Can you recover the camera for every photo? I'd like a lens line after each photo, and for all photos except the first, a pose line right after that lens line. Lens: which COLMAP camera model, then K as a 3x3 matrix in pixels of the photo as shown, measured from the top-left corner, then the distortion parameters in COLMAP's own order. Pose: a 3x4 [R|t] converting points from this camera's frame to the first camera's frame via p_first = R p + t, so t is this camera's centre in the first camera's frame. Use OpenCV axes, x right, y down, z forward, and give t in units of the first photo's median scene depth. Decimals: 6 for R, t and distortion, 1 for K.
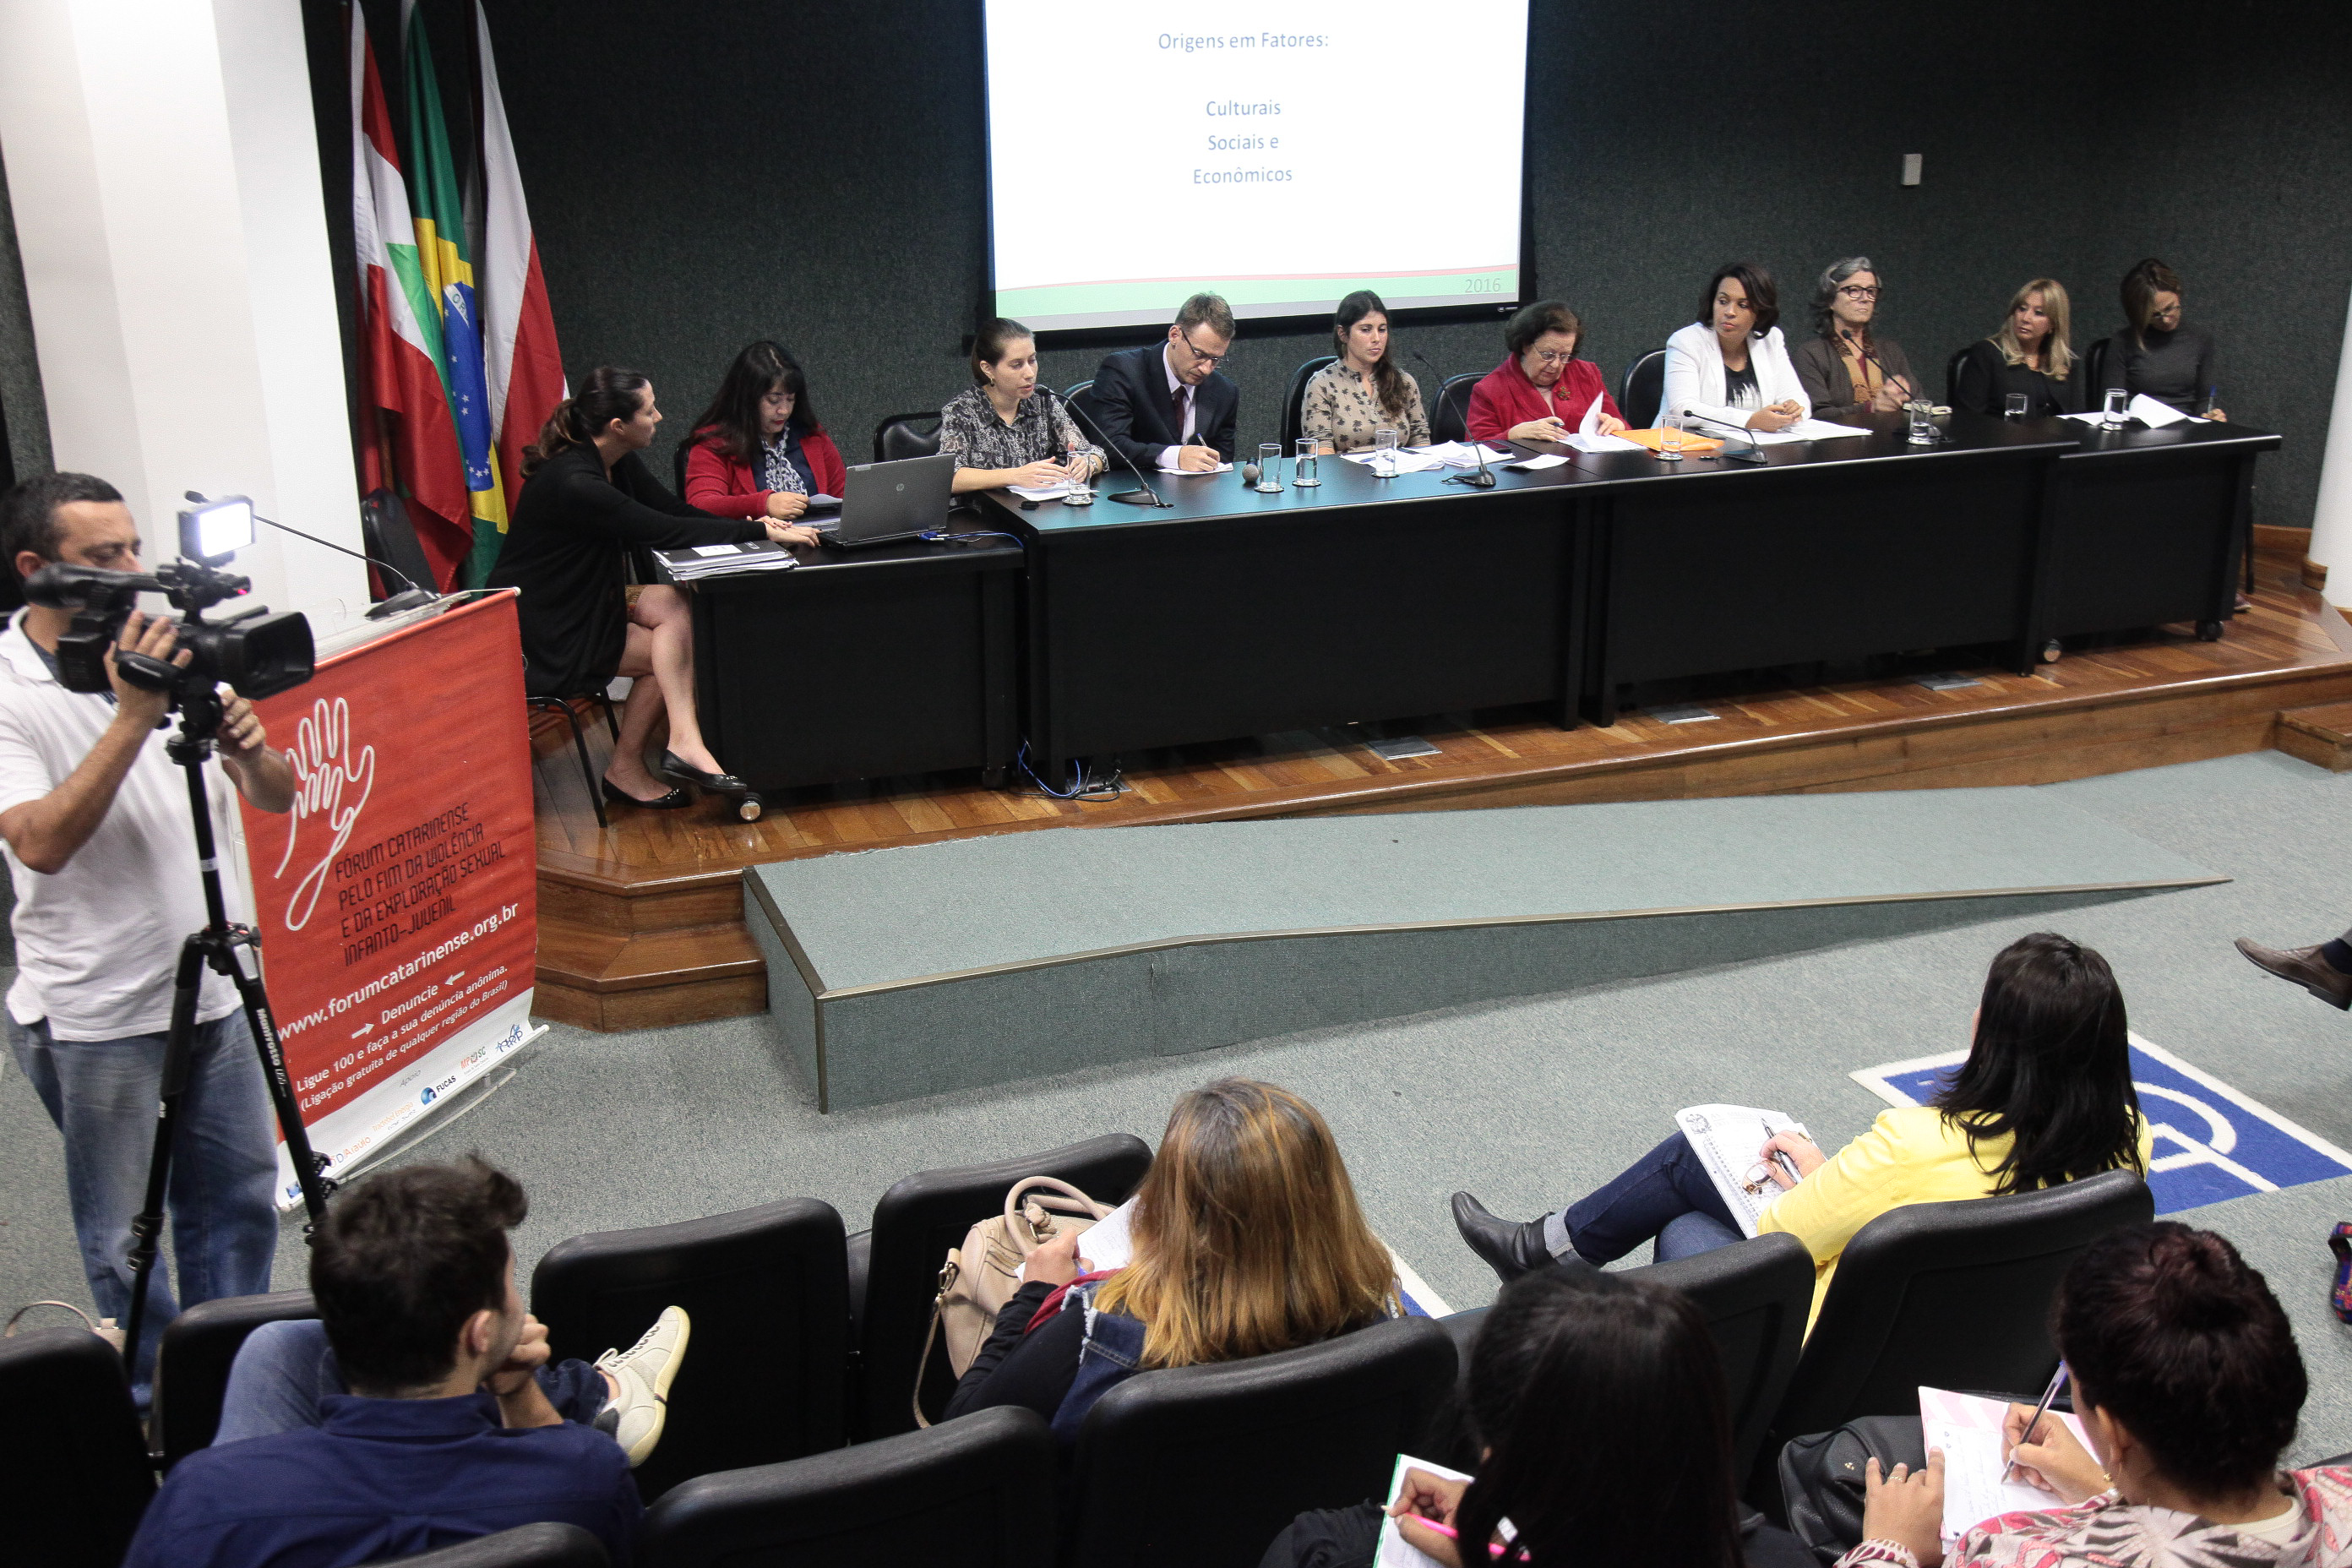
lens RADIAL K [[2435.0, 0, 1216.9], [0, 2435.0, 792.0], [0, 0, 1]] dist [0.045607, 0.000000]
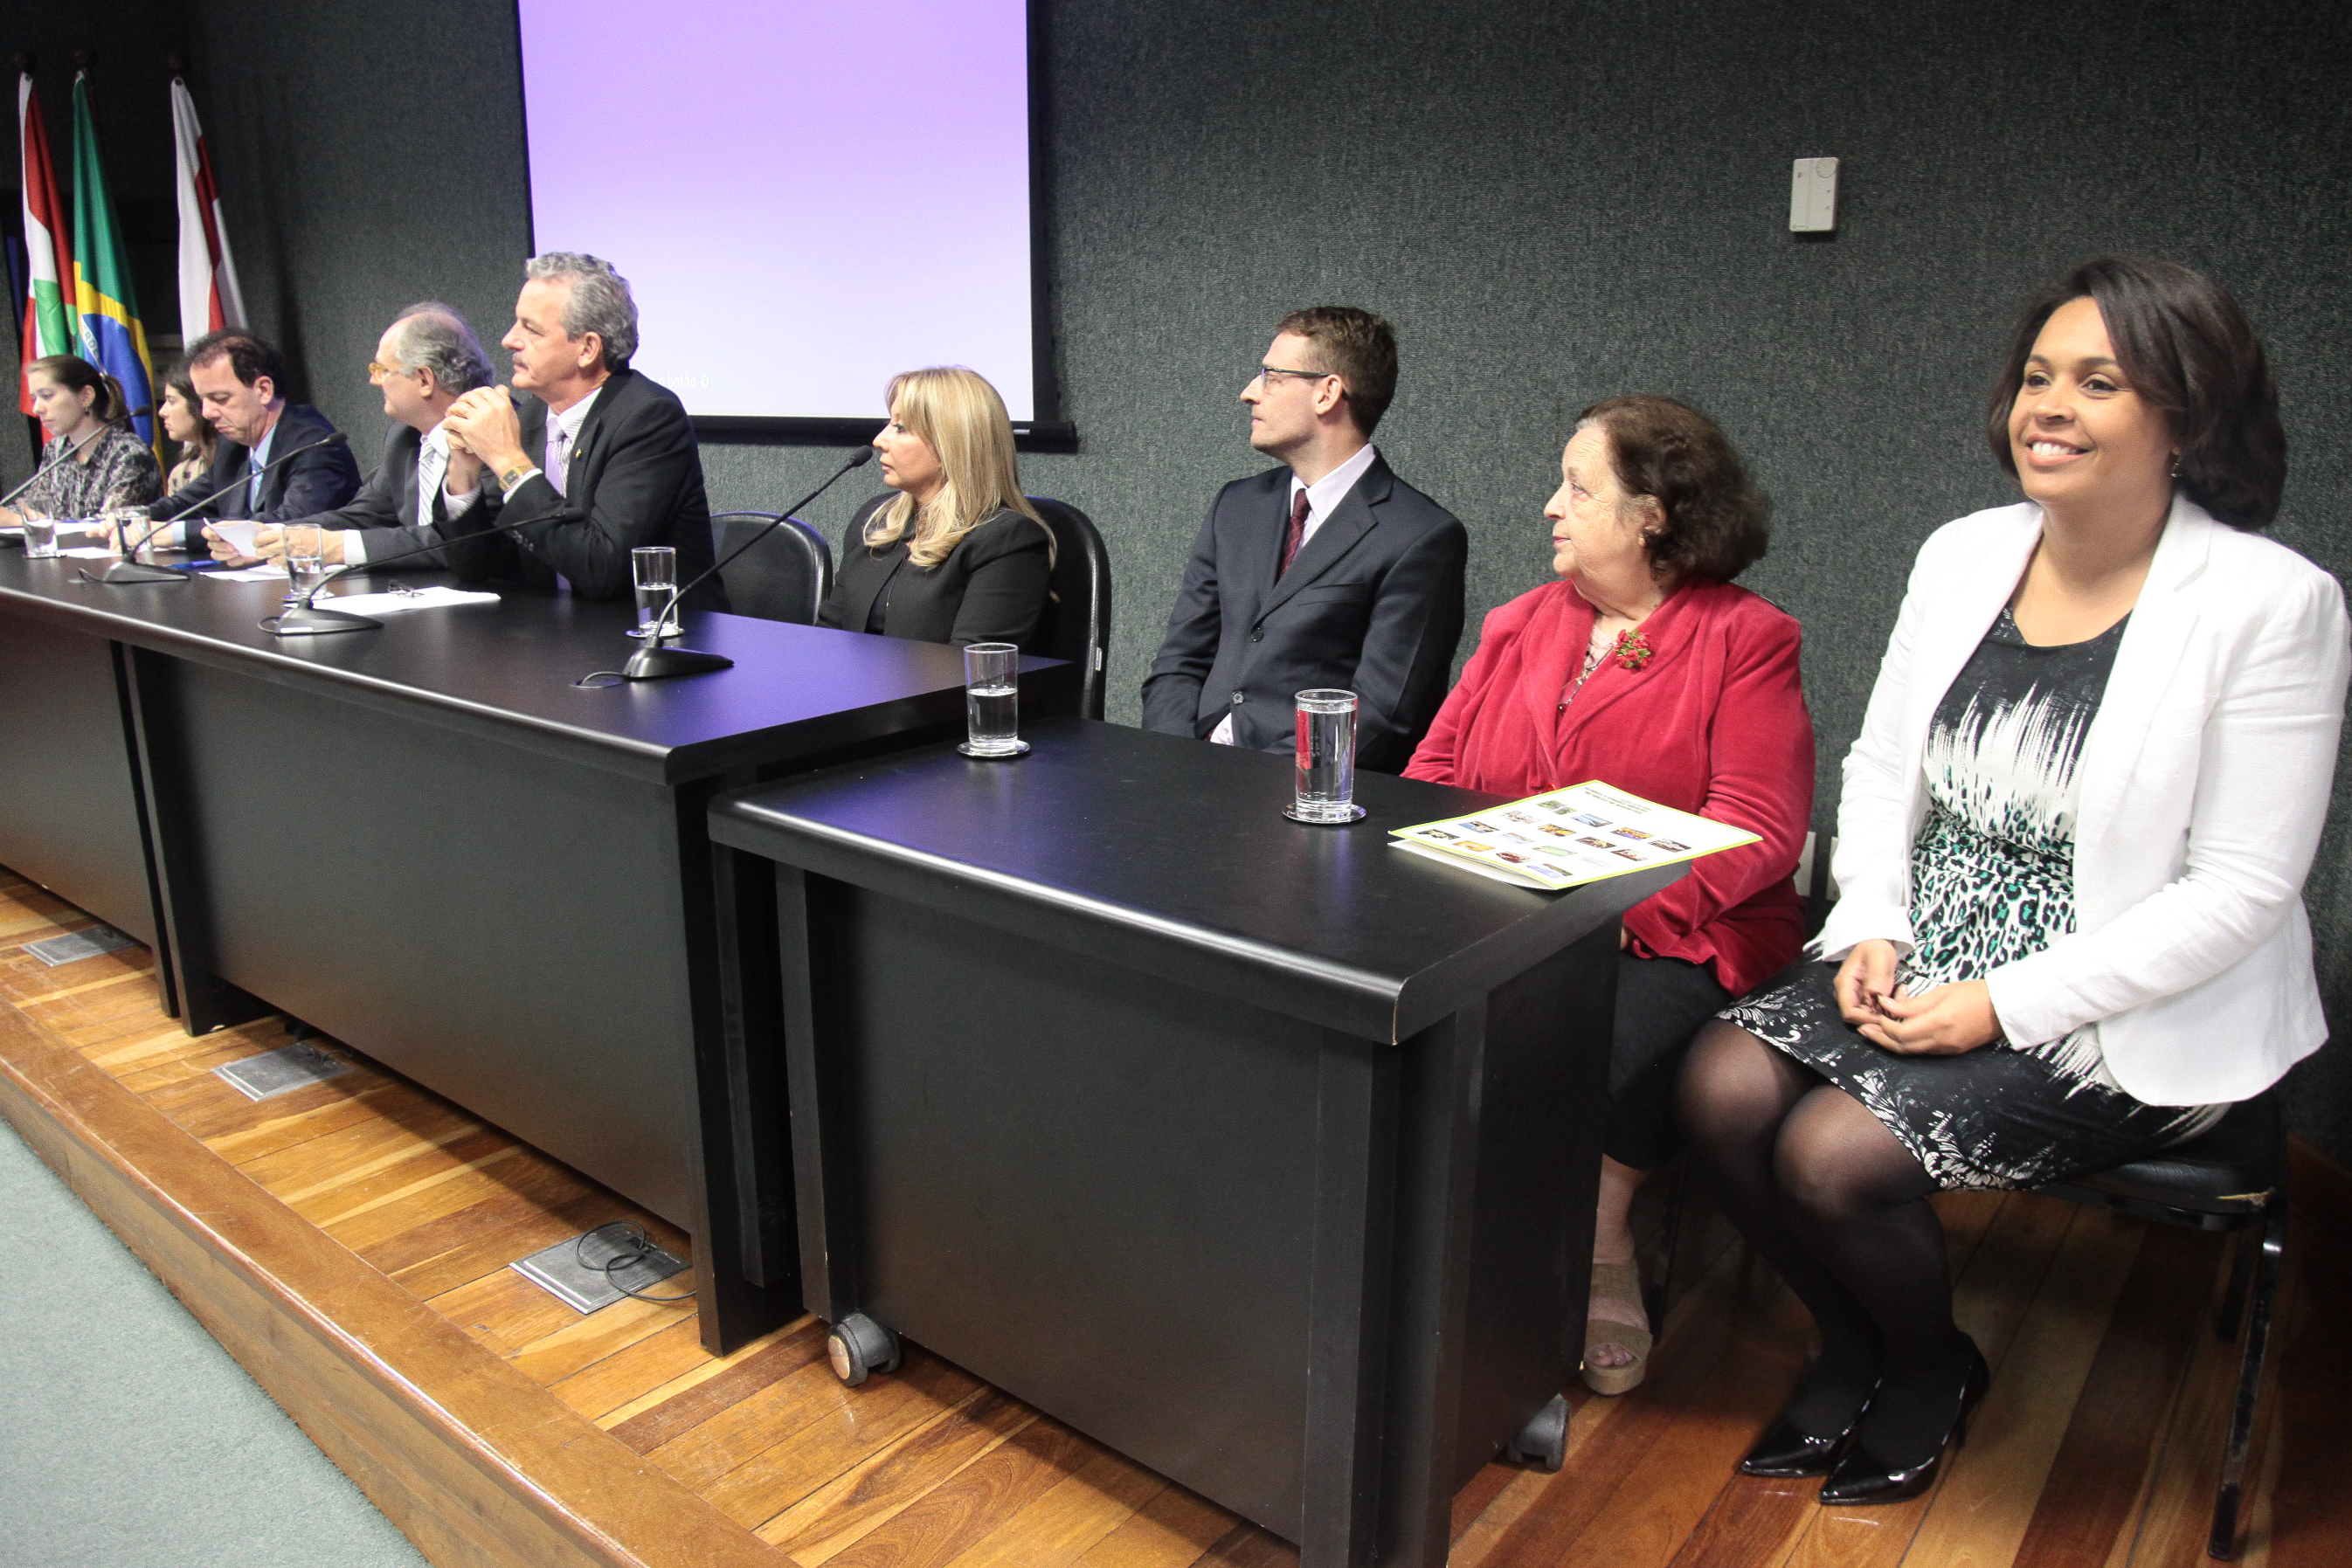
lens RADIAL K [[1657.9, 0, 1173.7], [0, 1657.9, 770.5], [0, 0, 1]] dist [-0.116214, 0.059022]
pose [[0.510721, 0.208048, -0.834194, 0.621769], [-0.287393, 0.955777, 0.062419, -0.190000], [0.810290, 0.207863, 0.547927, 1.017185]]
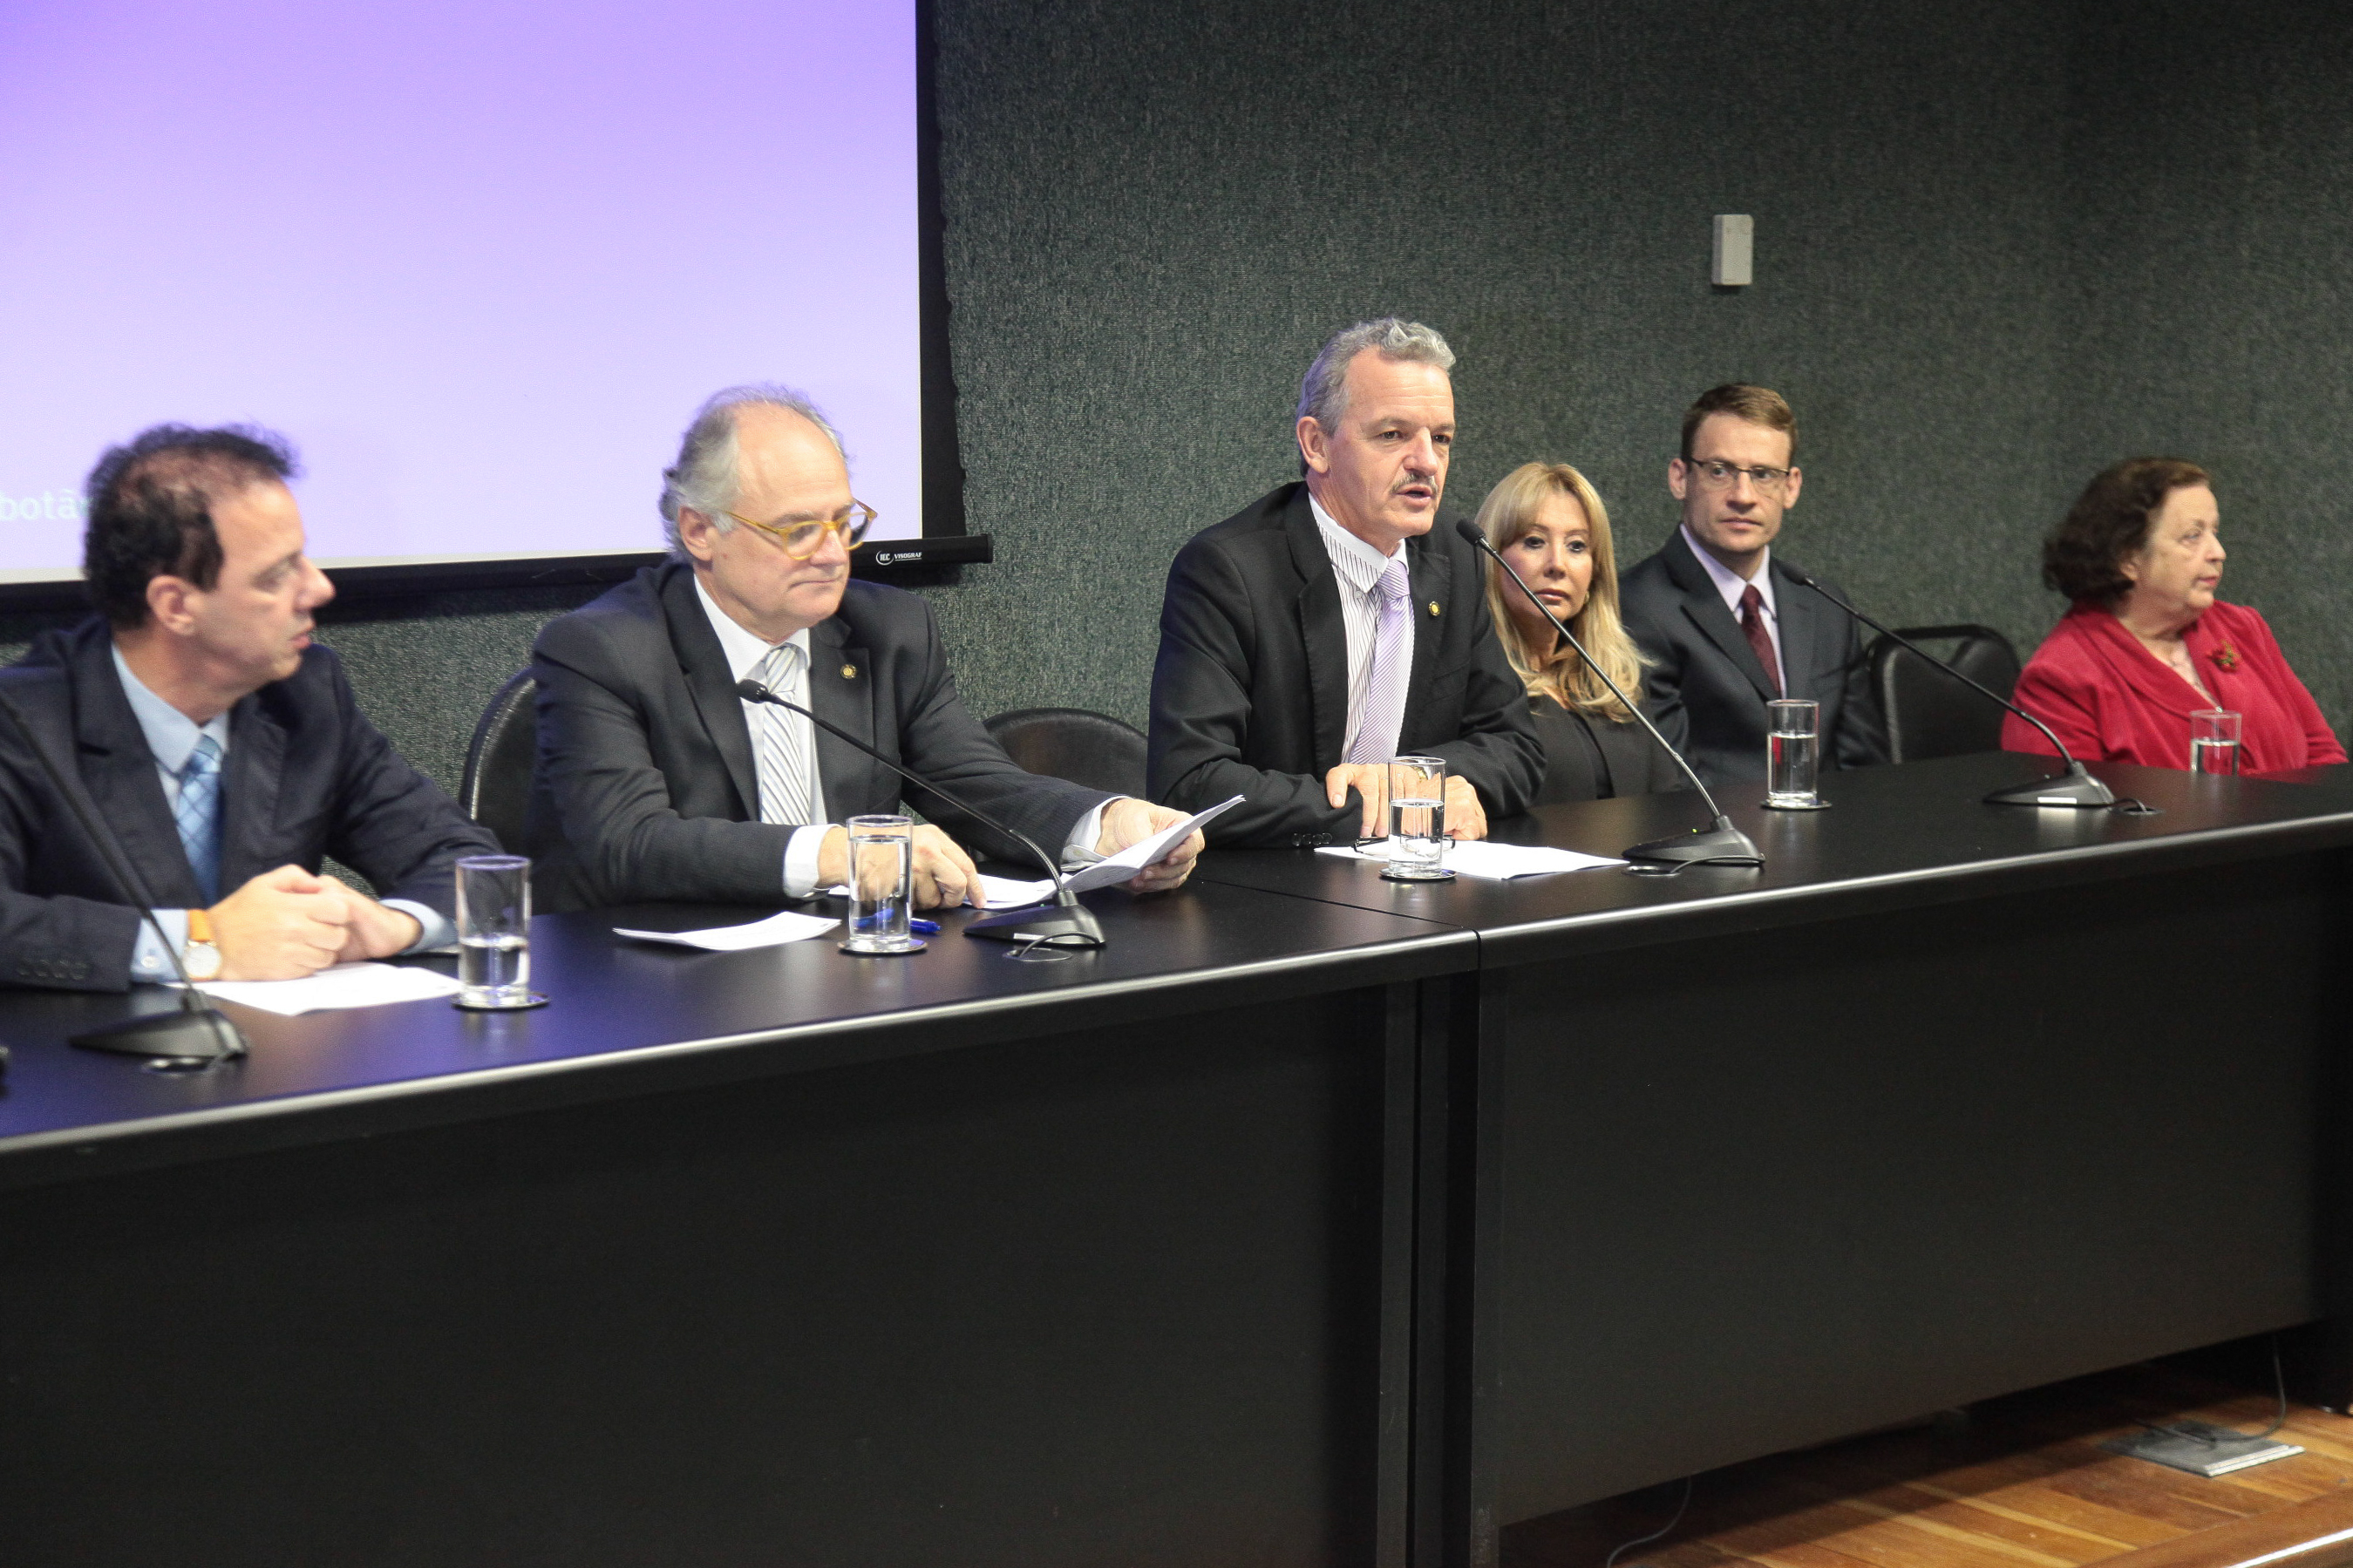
lens RADIAL K [[4245.4, 0, 1187.8], [0, 4245.4, 816.7], [0, 0, 1]] dist [0.231616, 0.000000]
pose [[0.945937, -0.035449, 0.322407, -0.068323], [0.098463, 0.978486, -0.181302, -0.039429], [-0.309044, 0.203245, 0.929077, 0.459566]]
